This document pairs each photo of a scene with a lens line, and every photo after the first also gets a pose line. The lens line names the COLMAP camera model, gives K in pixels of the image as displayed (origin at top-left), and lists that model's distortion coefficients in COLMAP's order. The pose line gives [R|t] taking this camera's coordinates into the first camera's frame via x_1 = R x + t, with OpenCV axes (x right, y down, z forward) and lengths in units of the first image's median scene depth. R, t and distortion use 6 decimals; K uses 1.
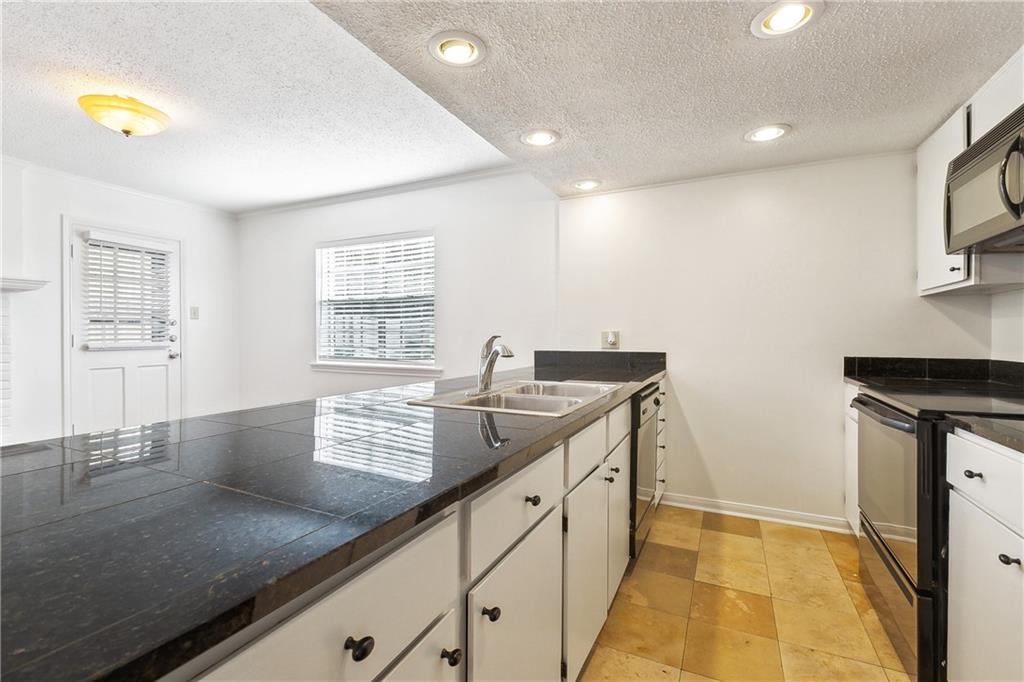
lens RADIAL K [[452.9, 0, 511.5], [0, 452.9, 337.5], [0, 0, 1]] dist [0.001648, 0.000121]
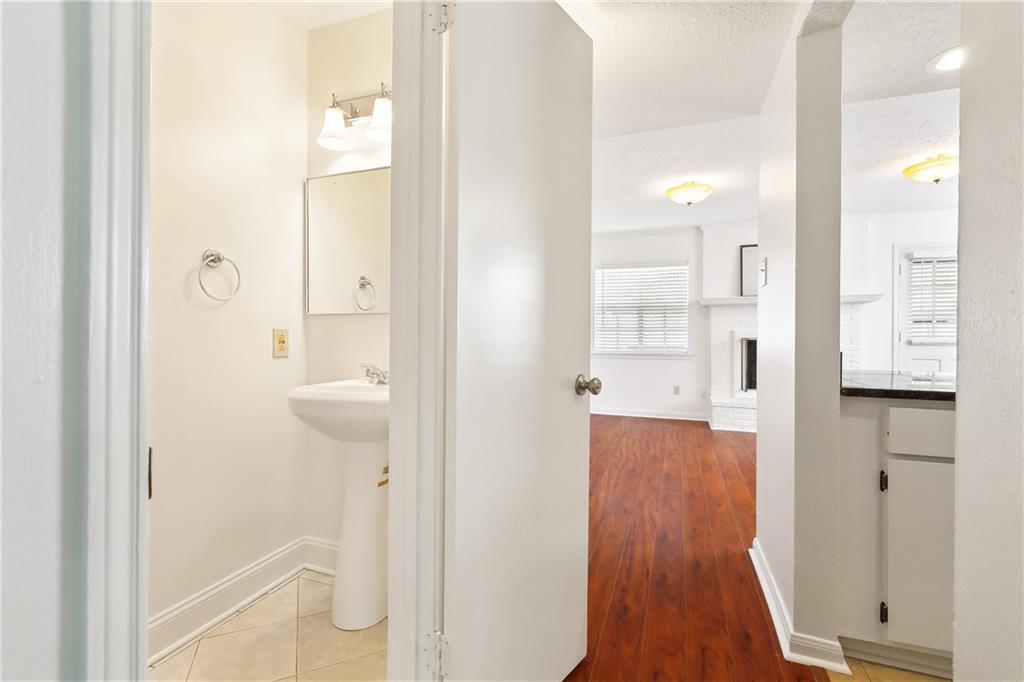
lens RADIAL K [[452.9, 0, 510.9], [0, 452.9, 335.1], [0, 0, 1]] dist [0.001648, 0.000121]
pose [[0.081835, 0.005366, -0.996631, 0.262404], [-0.007346, 0.999962, 0.004780, 0.003676], [0.996619, 0.006930, 0.081871, -0.244272]]
